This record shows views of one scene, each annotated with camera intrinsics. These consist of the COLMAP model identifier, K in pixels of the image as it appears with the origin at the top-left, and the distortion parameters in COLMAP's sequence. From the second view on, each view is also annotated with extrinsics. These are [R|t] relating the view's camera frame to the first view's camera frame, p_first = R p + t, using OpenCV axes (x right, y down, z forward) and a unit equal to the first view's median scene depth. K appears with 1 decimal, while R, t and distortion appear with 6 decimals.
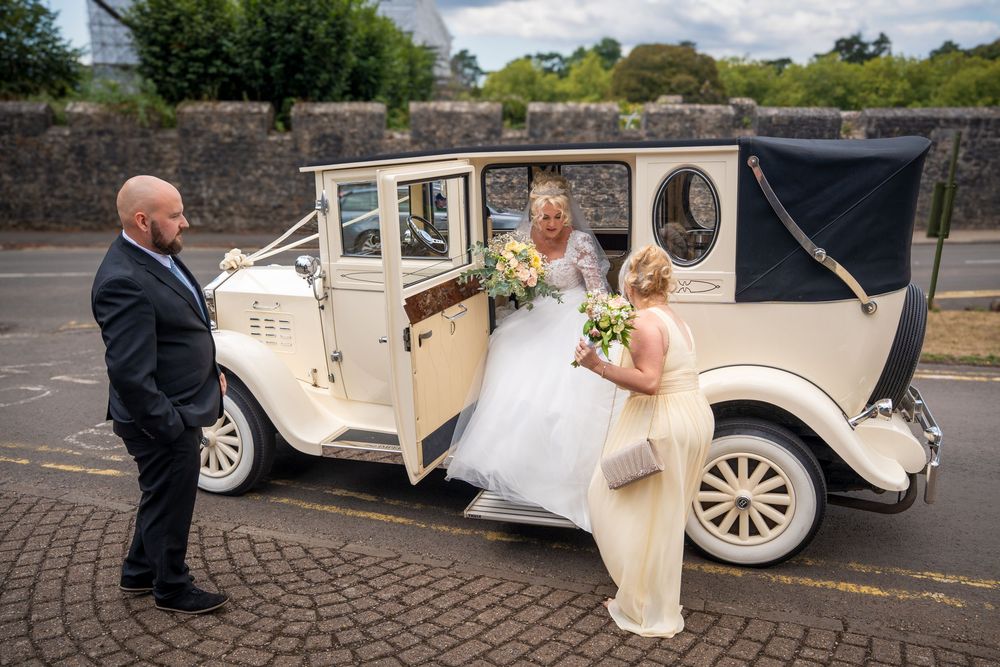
lens RADIAL K [[747.7, 0, 500.0], [0, 747.7, 333.5], [0, 0, 1]] dist [-0.013127, 0.010162]
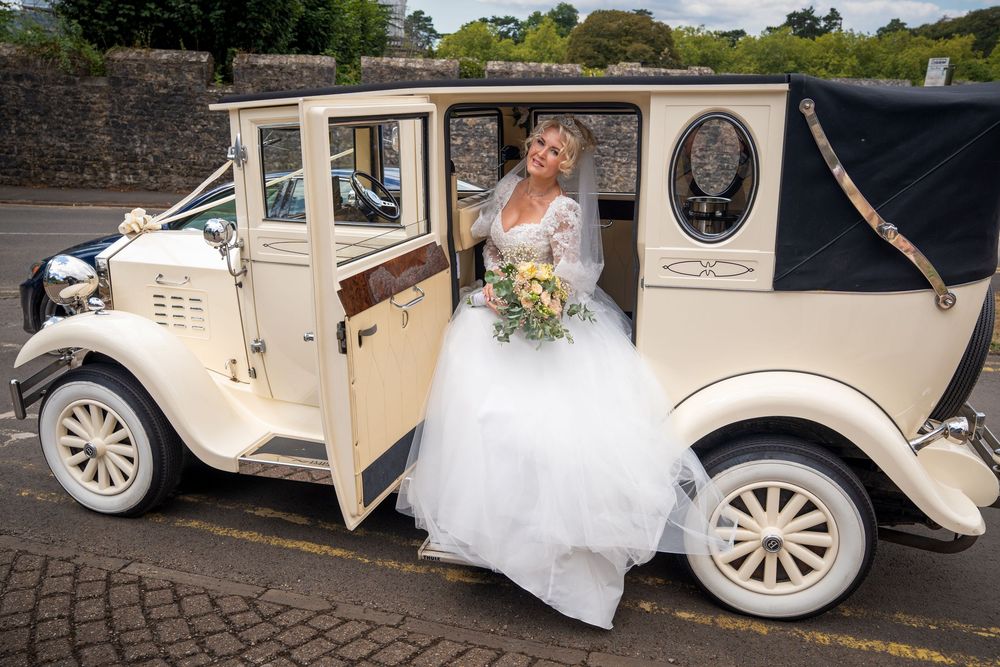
lens RADIAL K [[747.7, 0, 500.0], [0, 747.7, 333.5], [0, 0, 1]] dist [-0.013127, 0.010162]
pose [[0.997899, 0.010662, 0.063899, -0.013847], [-0.013473, 0.998953, 0.043717, -0.023345], [-0.063366, -0.044486, 0.996998, 0.208033]]
